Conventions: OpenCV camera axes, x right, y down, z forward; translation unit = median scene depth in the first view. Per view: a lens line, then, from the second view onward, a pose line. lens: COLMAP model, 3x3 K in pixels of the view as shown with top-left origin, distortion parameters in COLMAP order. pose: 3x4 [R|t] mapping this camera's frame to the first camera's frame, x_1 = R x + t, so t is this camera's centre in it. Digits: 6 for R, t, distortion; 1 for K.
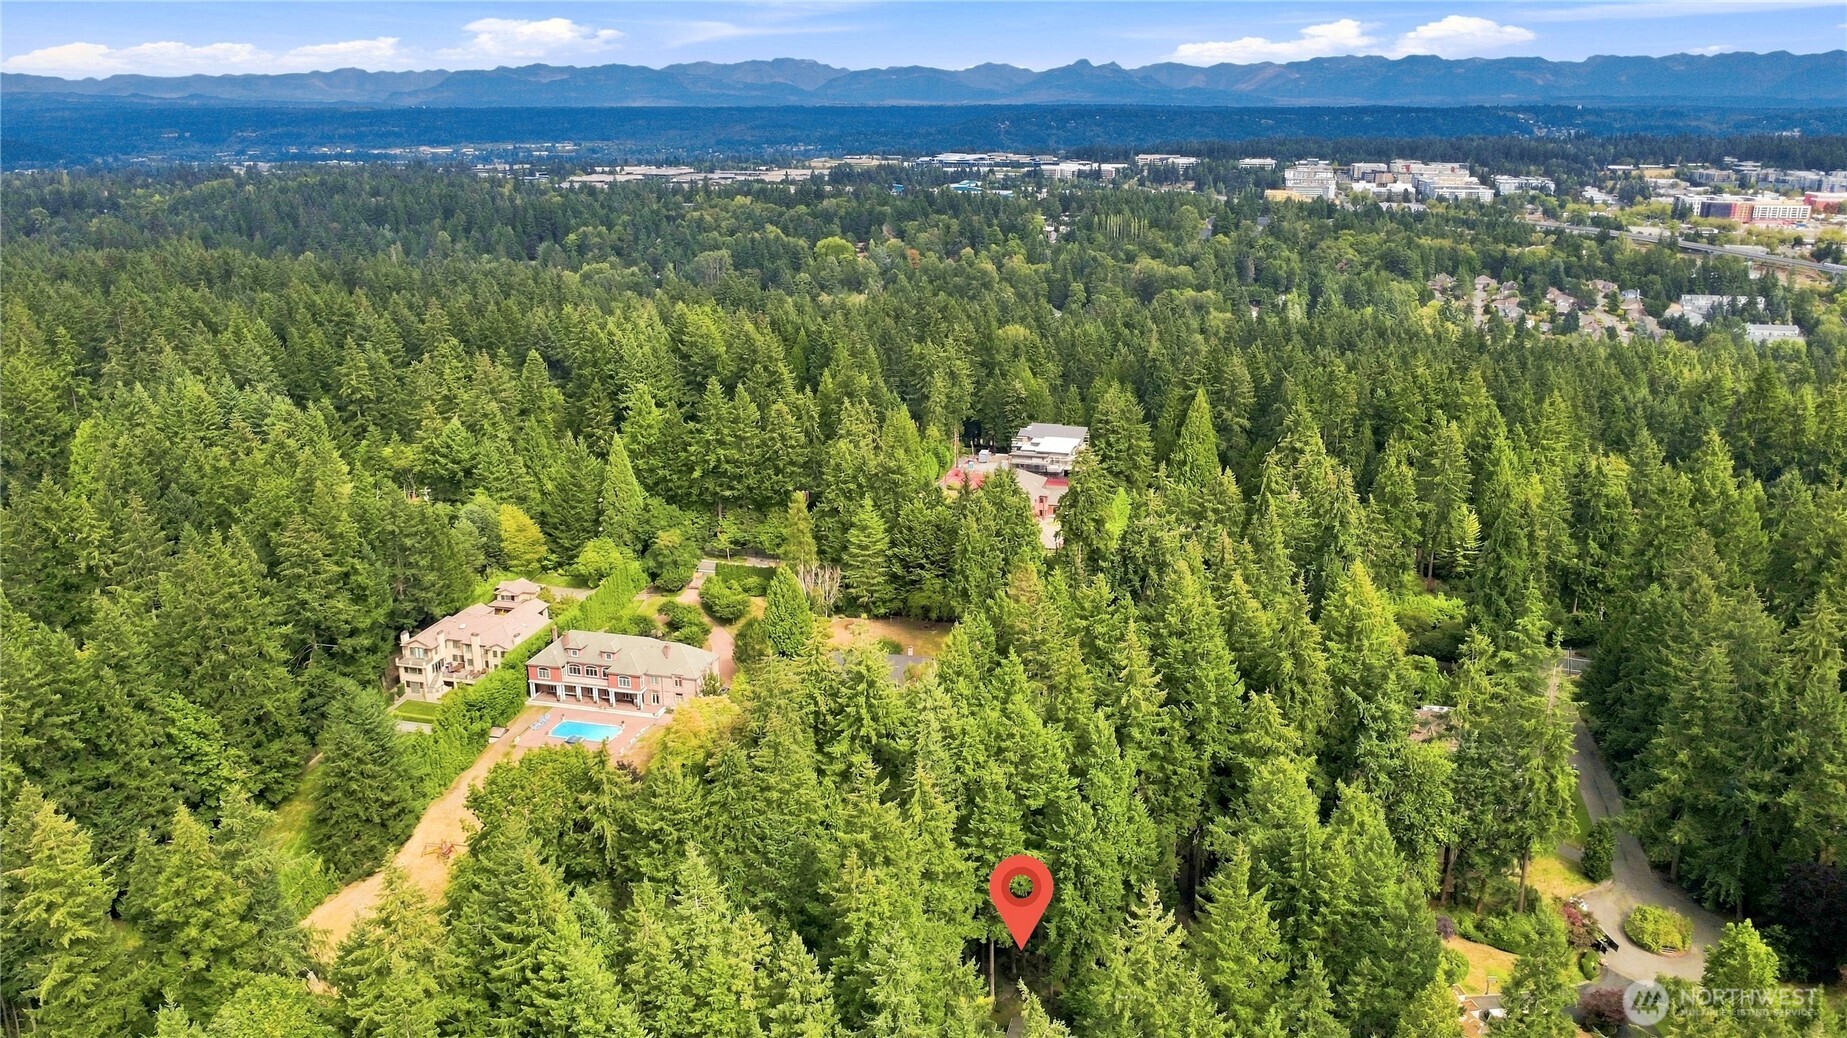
lens RADIAL K [[1279.0, 0, 922.9], [0, 1279.0, 518.3], [0, 0, 1]] dist [-0.003074, -0.001642]
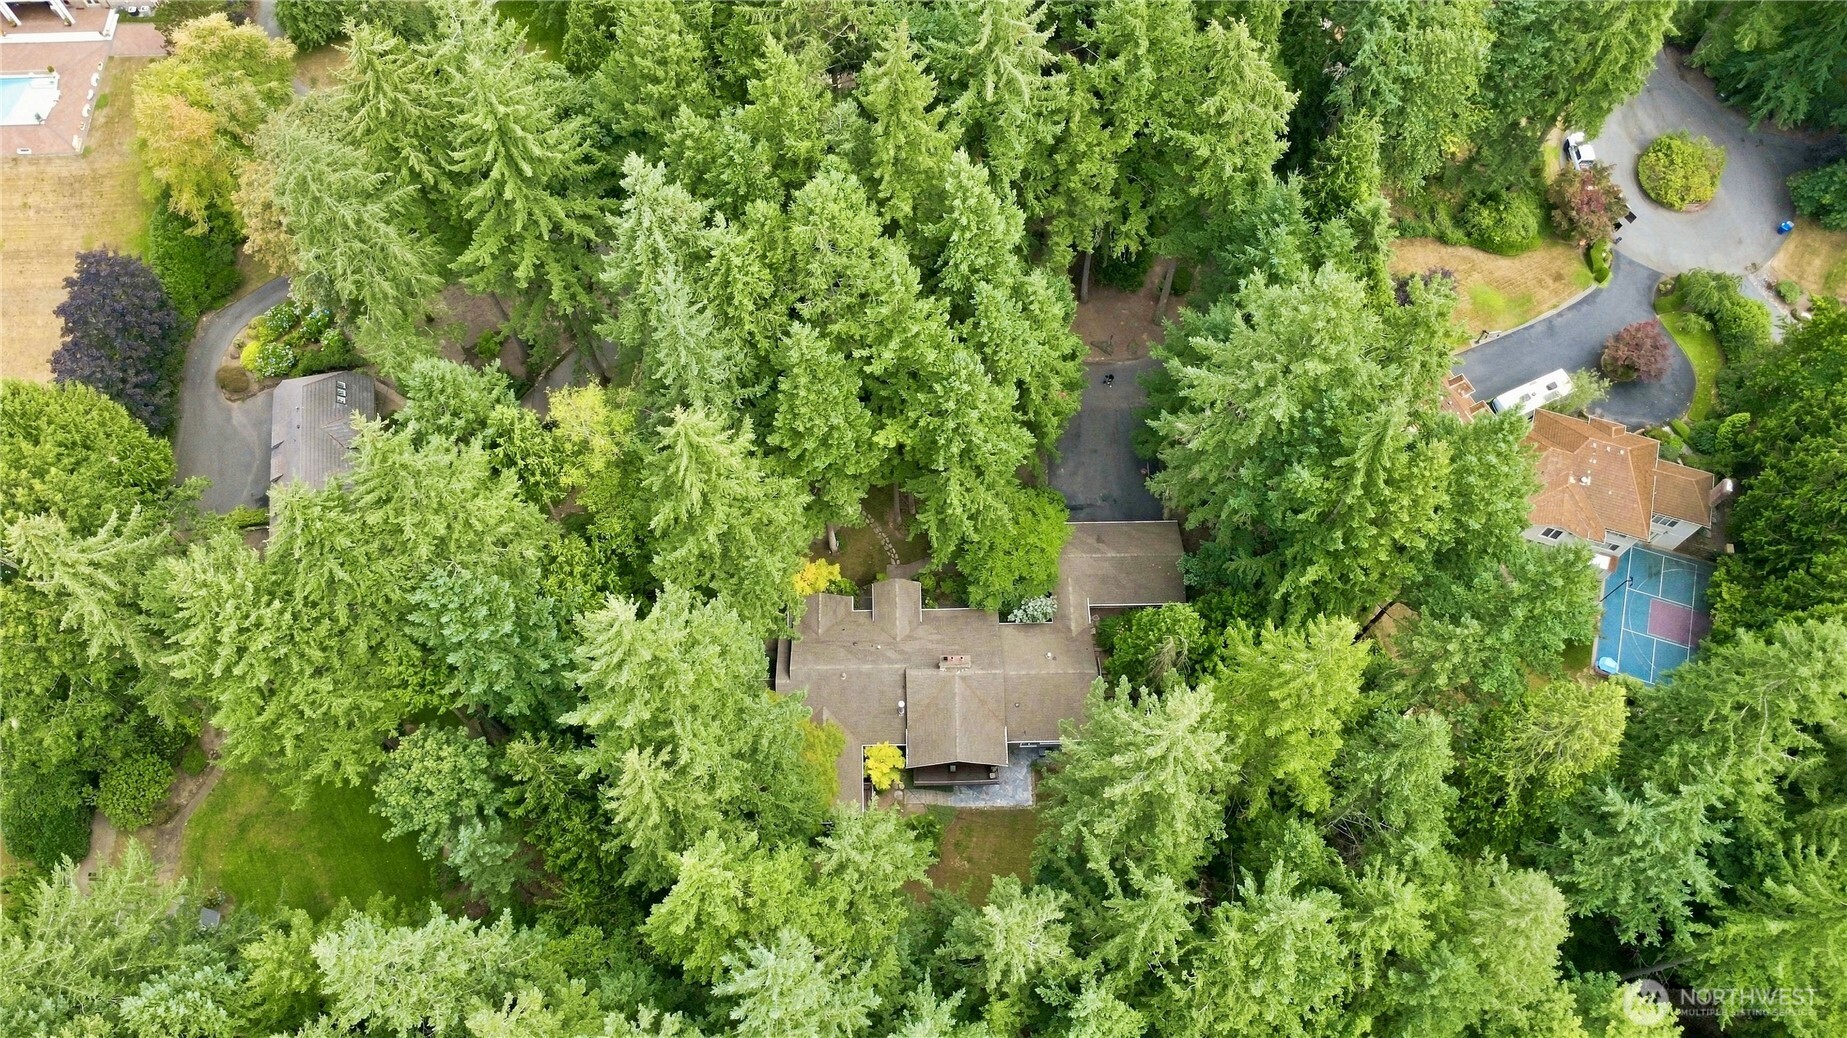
lens RADIAL K [[1279.0, 0, 923.5], [0, 1279.0, 518.1], [0, 0, 1]] dist [-0.003074, -0.001642]
pose [[0.960221, -0.255045, 0.113703, 0.021548], [0.091930, 0.673211, 0.733714, -0.132544], [-0.263676, -0.694074, 0.669877, 0.513160]]
